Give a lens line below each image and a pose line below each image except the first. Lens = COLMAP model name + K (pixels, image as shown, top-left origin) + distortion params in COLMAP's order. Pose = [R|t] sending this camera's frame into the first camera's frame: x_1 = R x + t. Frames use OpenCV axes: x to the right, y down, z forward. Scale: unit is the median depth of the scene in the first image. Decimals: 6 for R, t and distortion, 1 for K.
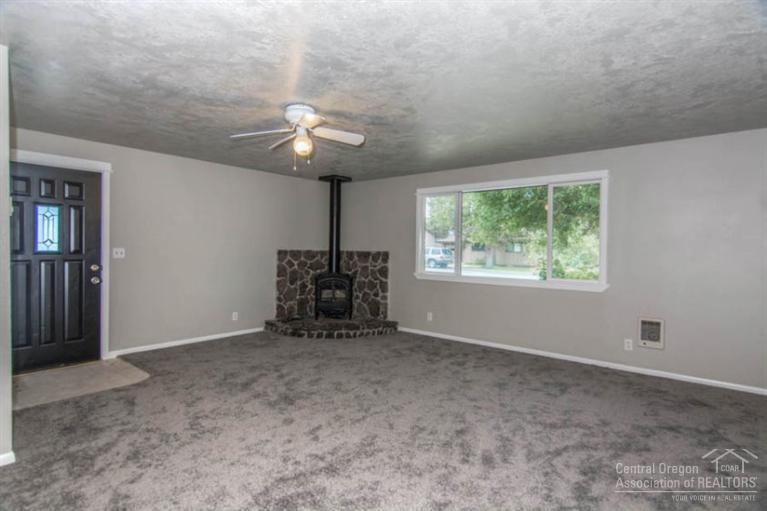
lens RADIAL K [[401.1, 0, 383.5], [0, 401.1, 255.5], [0, 0, 1]] dist [-0.001823, -0.000243]
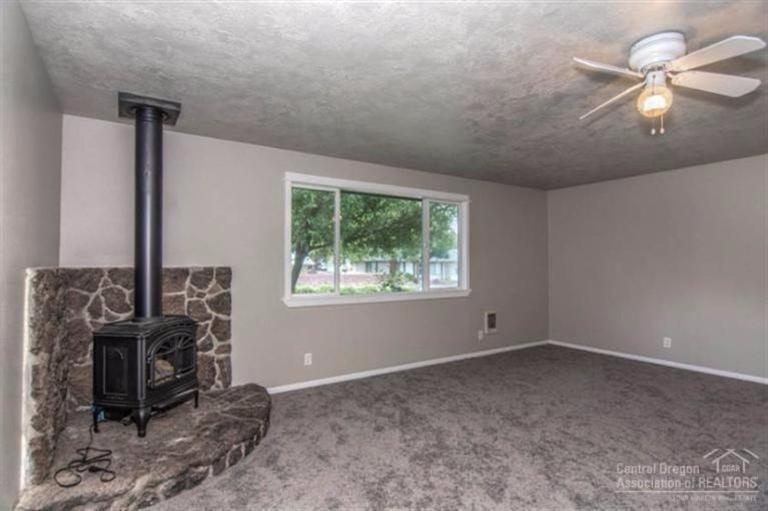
lens RADIAL K [[401.6, 0, 384.0], [0, 401.6, 255.5], [0, 0, 1]] dist [-0.001823, -0.000243]
pose [[0.298874, 0.003479, 0.954286, -0.472335], [0.021450, 0.999716, -0.010362, -0.015765], [-0.954051, 0.023566, 0.298715, 0.614395]]
